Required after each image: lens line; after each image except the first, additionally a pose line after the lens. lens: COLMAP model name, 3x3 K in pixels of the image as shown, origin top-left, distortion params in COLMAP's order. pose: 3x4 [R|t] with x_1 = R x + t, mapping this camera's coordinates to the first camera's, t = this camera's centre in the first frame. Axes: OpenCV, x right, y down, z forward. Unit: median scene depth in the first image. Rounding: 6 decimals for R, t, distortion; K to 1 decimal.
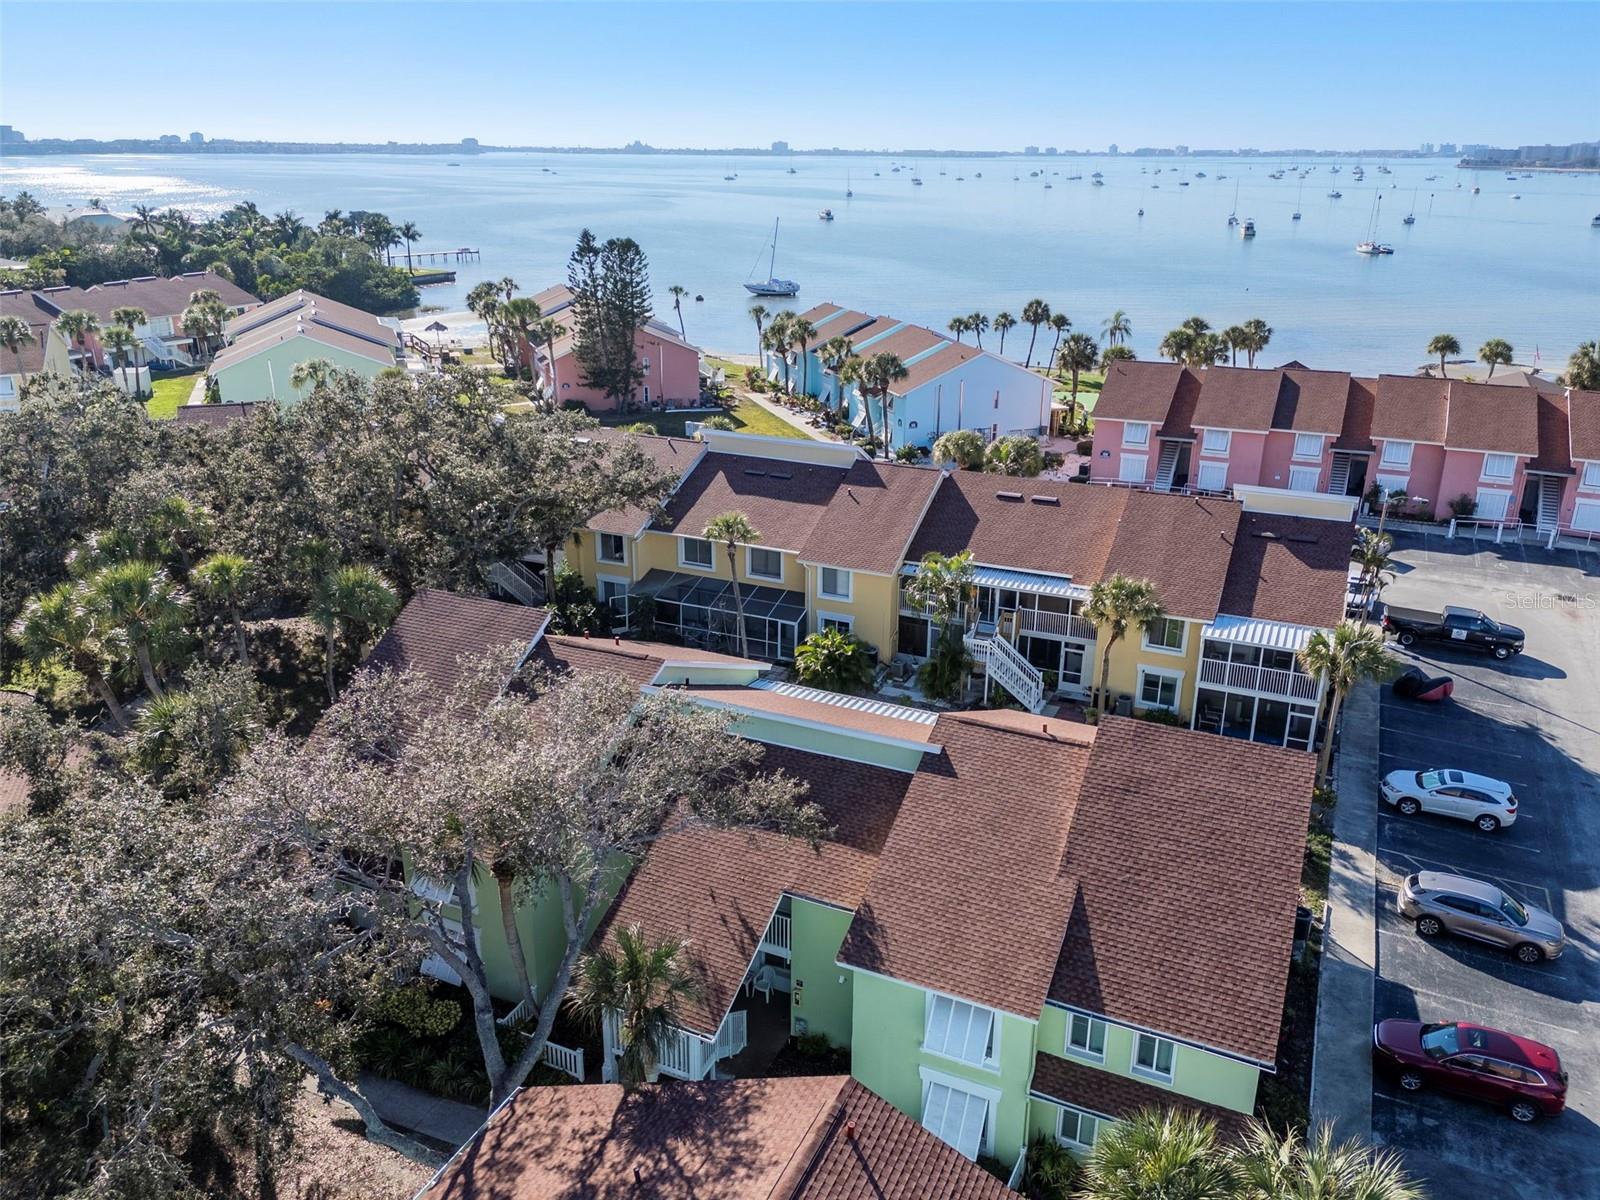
lens RADIAL K [[1220.8, 0, 794.8], [0, 1220.8, 600.1], [0, 0, 1]] dist [0.096956, -0.093657]
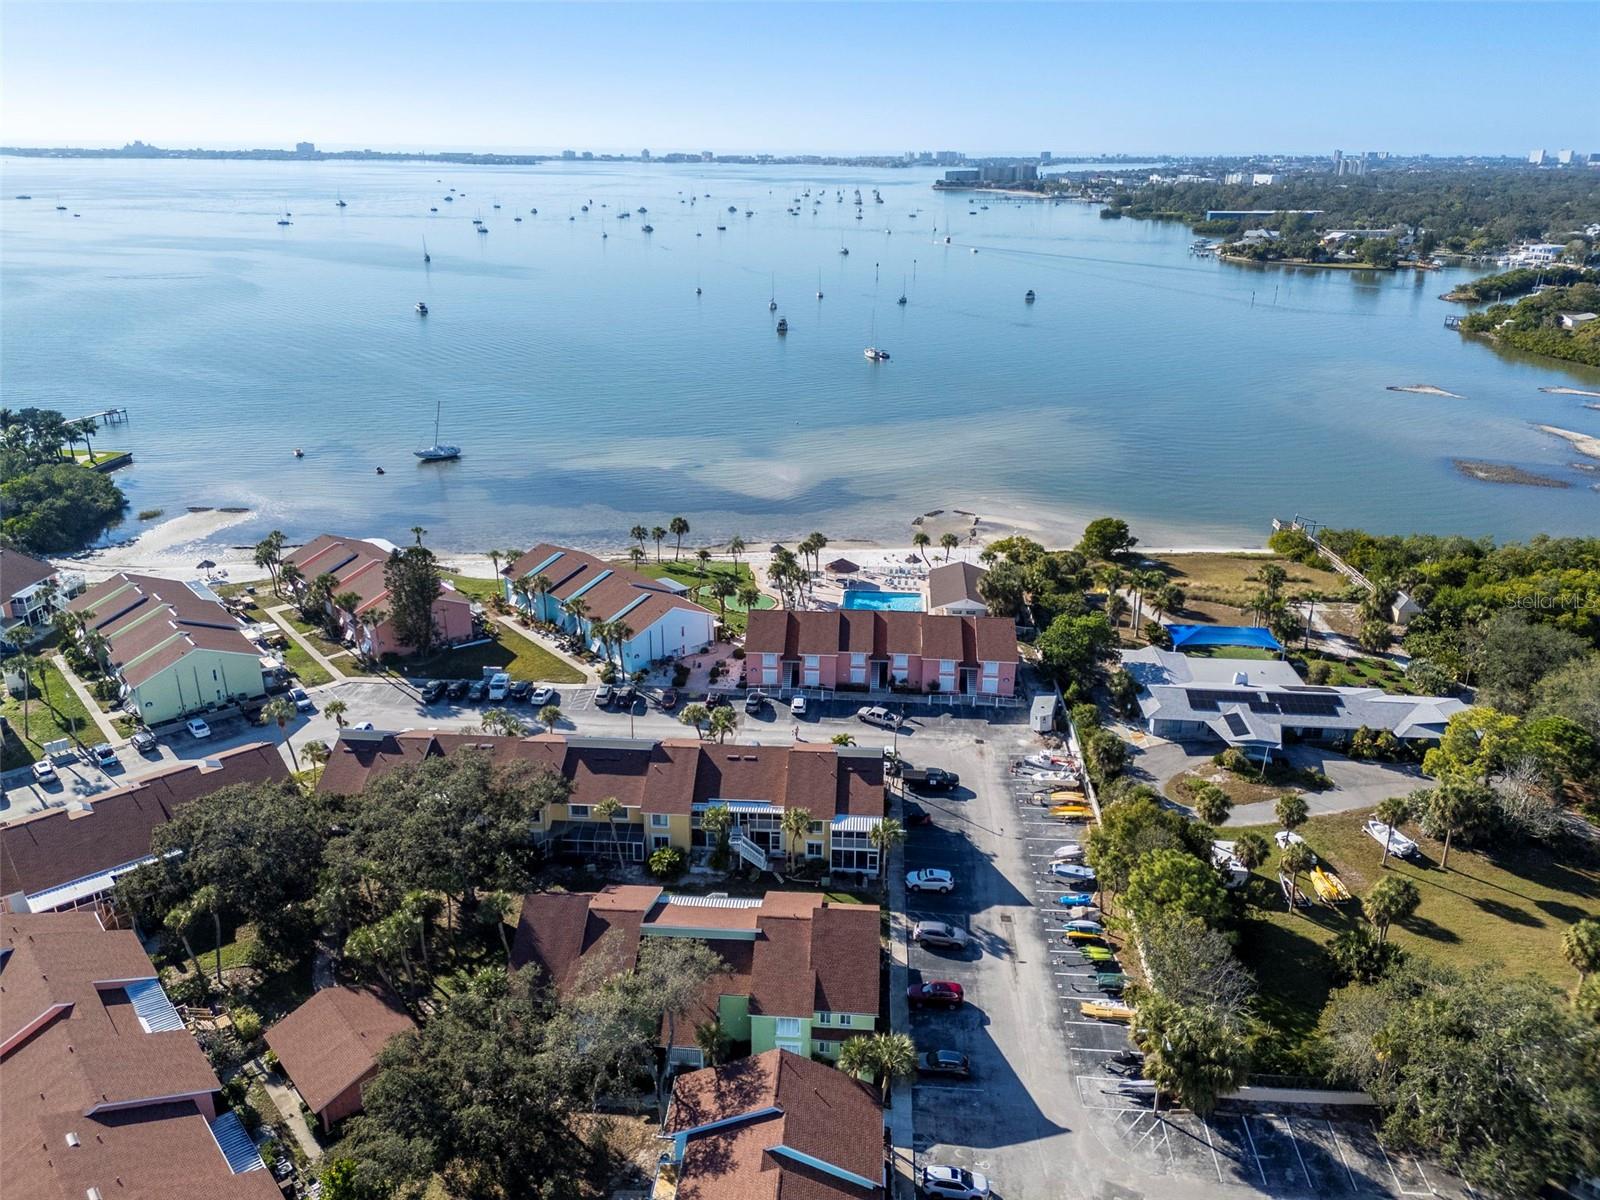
lens RADIAL K [[1187.4, 0, 795.3], [0, 1187.4, 590.6], [0, 0, 1]] dist [0.113570, -0.130083]
pose [[0.937436, -0.124539, 0.325121, -0.371912], [0.121847, 0.992133, 0.028714, -0.443444], [-0.326139, 0.012698, 0.945236, -1.012516]]
